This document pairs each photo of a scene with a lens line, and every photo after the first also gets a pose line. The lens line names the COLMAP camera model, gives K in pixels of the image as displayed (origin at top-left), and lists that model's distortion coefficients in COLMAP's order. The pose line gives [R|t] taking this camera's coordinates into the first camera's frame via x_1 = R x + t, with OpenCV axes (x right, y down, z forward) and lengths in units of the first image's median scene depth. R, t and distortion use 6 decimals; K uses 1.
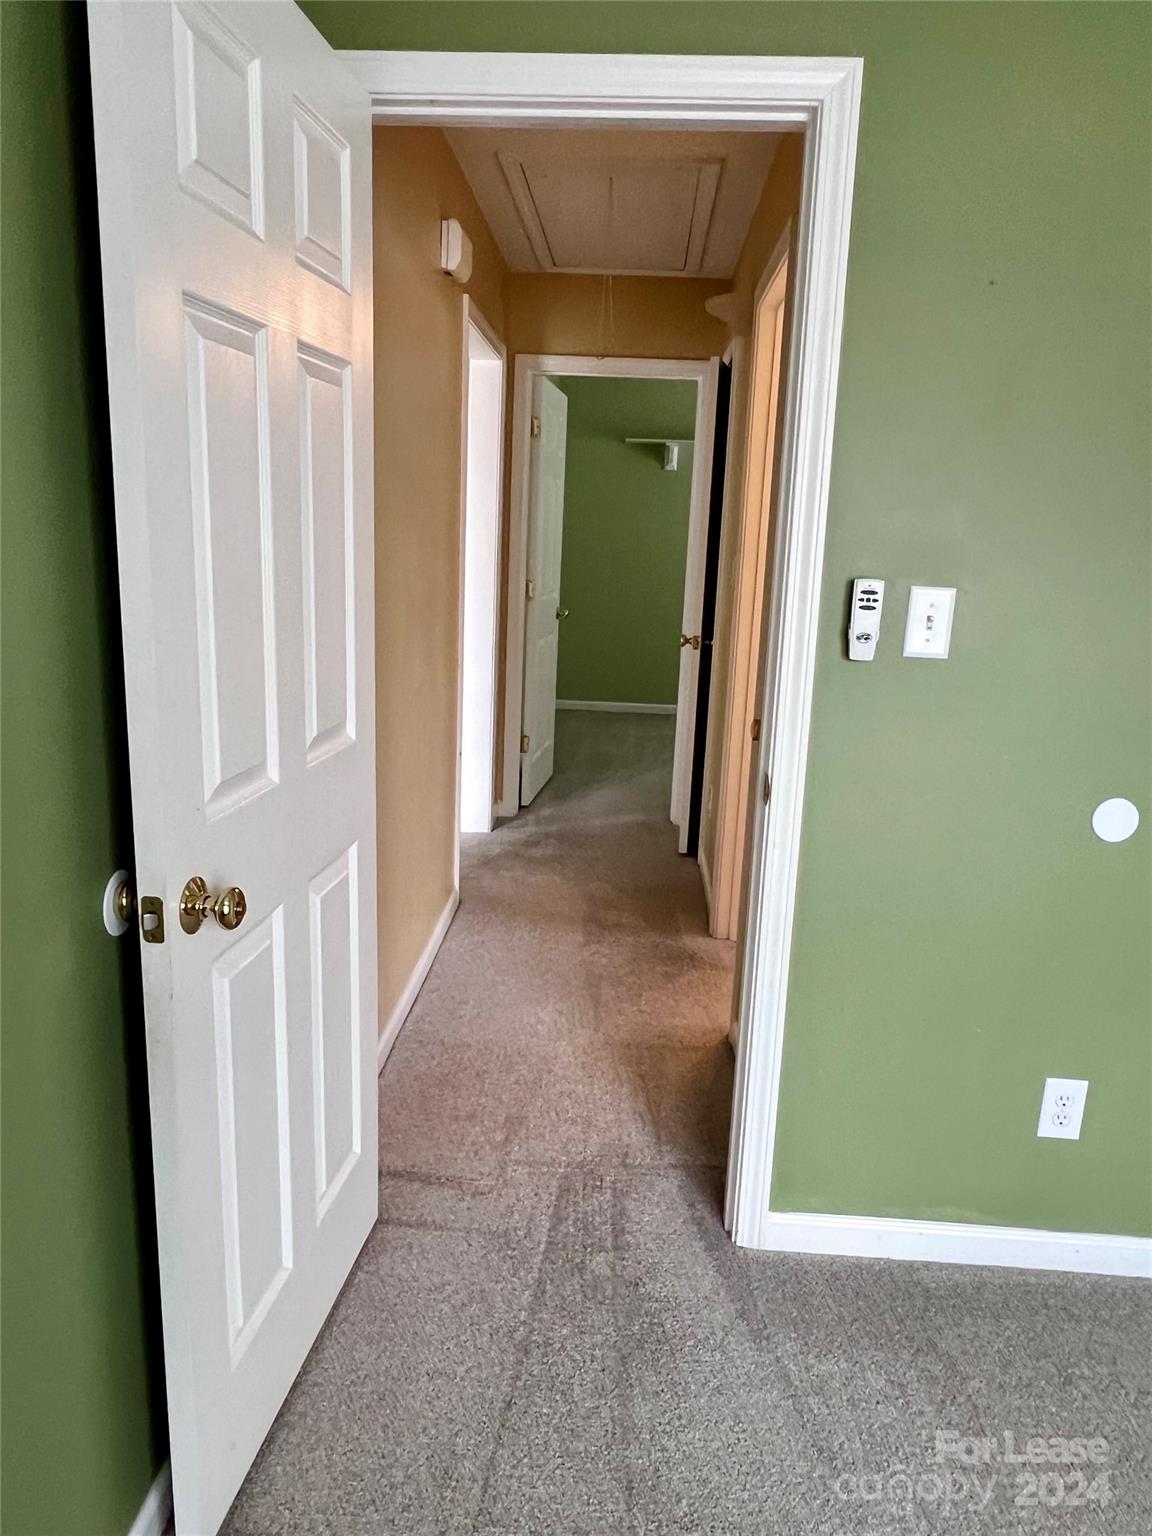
lens RADIAL K [[1074.9, 0, 578.8], [0, 1074.9, 772.6], [0, 0, 1]] dist [-0.007340, -0.001053]
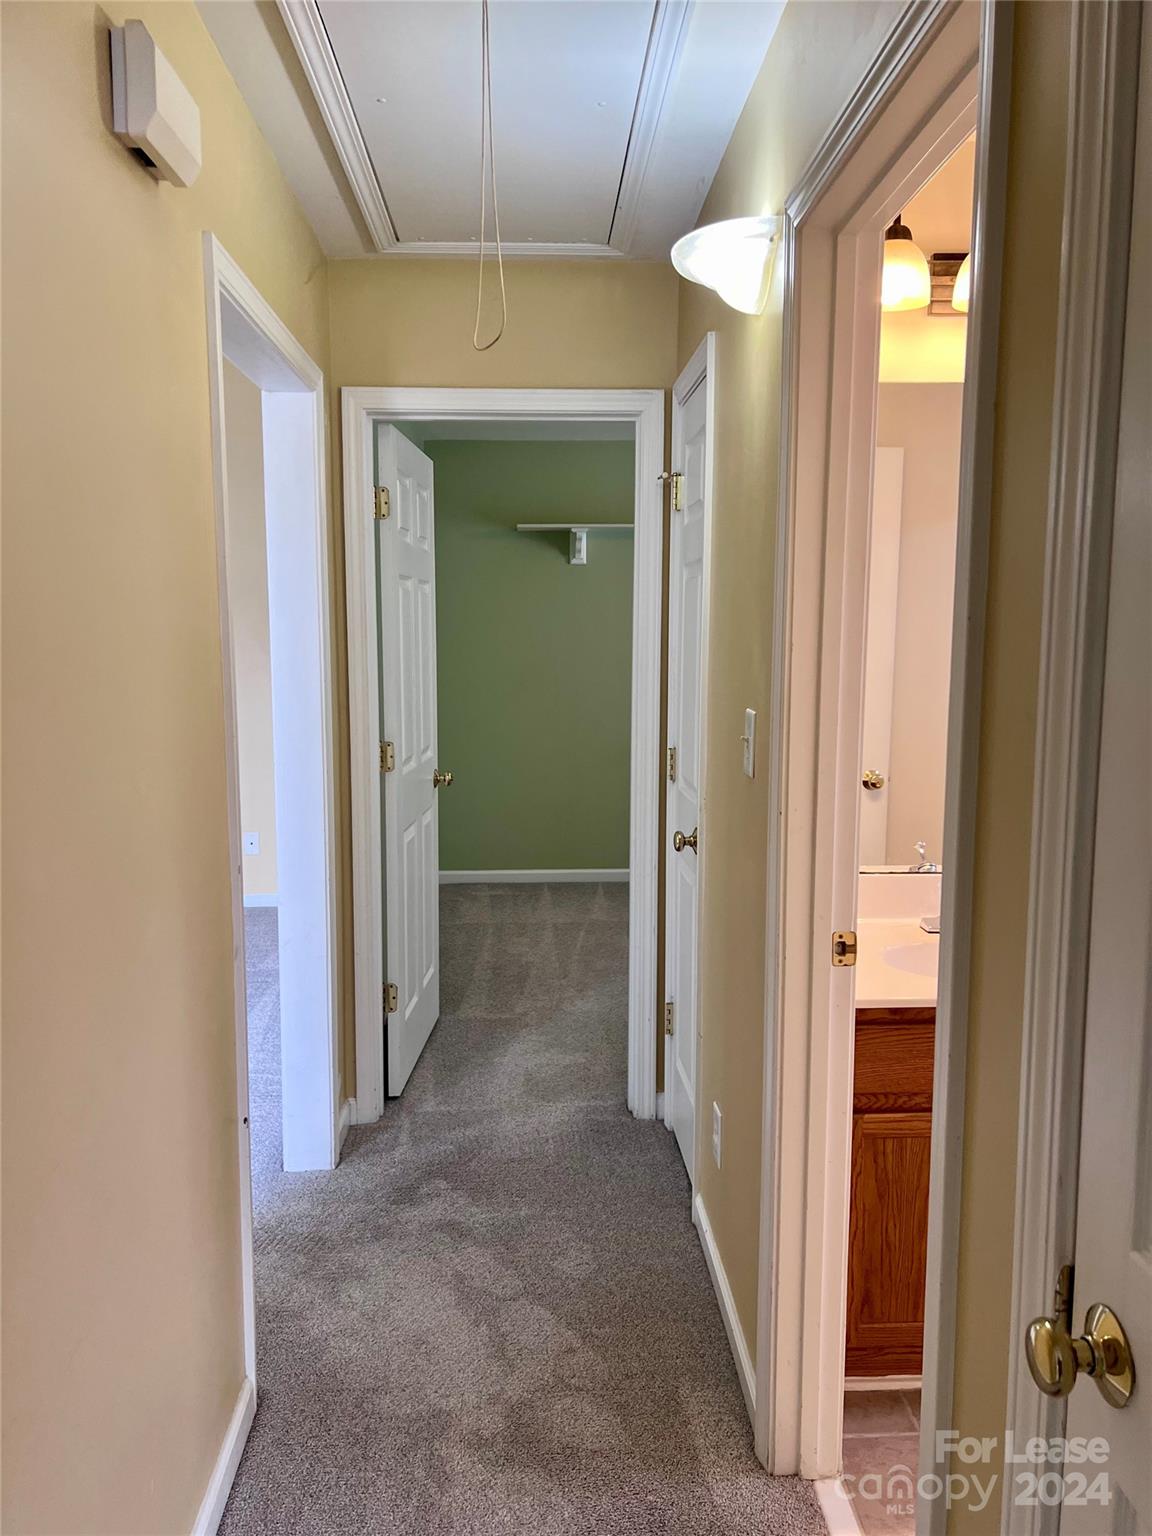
lens RADIAL K [[1145.0, 0, 578.2], [0, 1145.0, 759.9], [0, 0, 1]] dist [0.057925, -0.070586]
pose [[0.994194, -0.049985, 0.095285, 0.001864], [0.059746, 0.992936, -0.102507, -0.089316], [-0.089488, 0.107605, 0.990158, 0.310553]]
